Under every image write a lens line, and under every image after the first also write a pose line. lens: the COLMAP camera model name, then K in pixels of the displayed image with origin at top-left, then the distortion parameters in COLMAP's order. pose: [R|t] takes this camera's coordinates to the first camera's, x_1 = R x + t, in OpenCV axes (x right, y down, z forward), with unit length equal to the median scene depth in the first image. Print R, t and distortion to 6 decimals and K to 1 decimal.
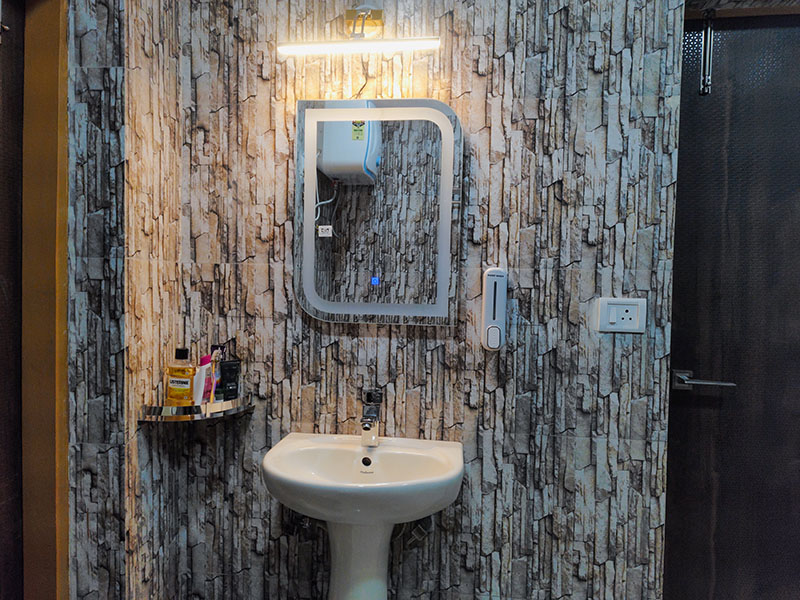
lens RADIAL K [[660.5, 0, 399.9], [0, 660.5, 324.2], [0, 0, 1]] dist [0.038026, -0.007899]
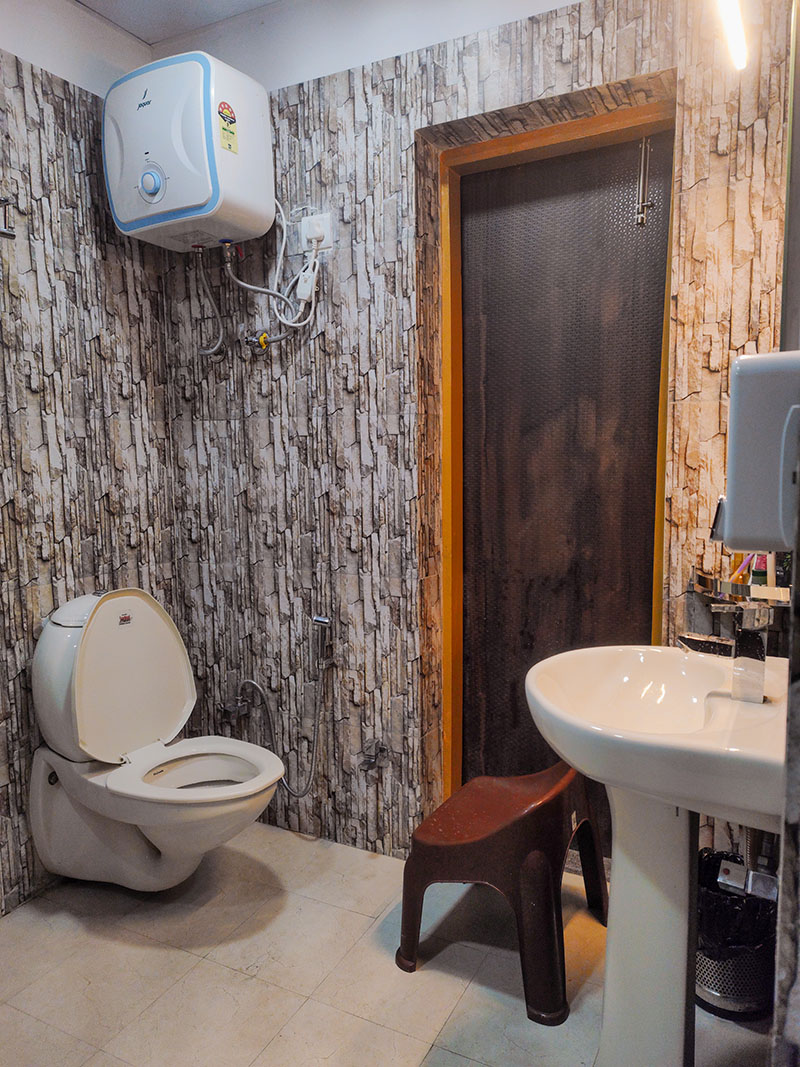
lens RADIAL K [[753.6, 0, 400.0], [0, 753.6, 533.5], [0, 0, 1]] dist [0.061514, -0.081862]
pose [[0.936895, 0.002986, -0.349599, 0.595362], [0.022536, 0.997368, 0.068912, 0.017311], [0.348885, -0.072442, 0.934362, -0.081109]]
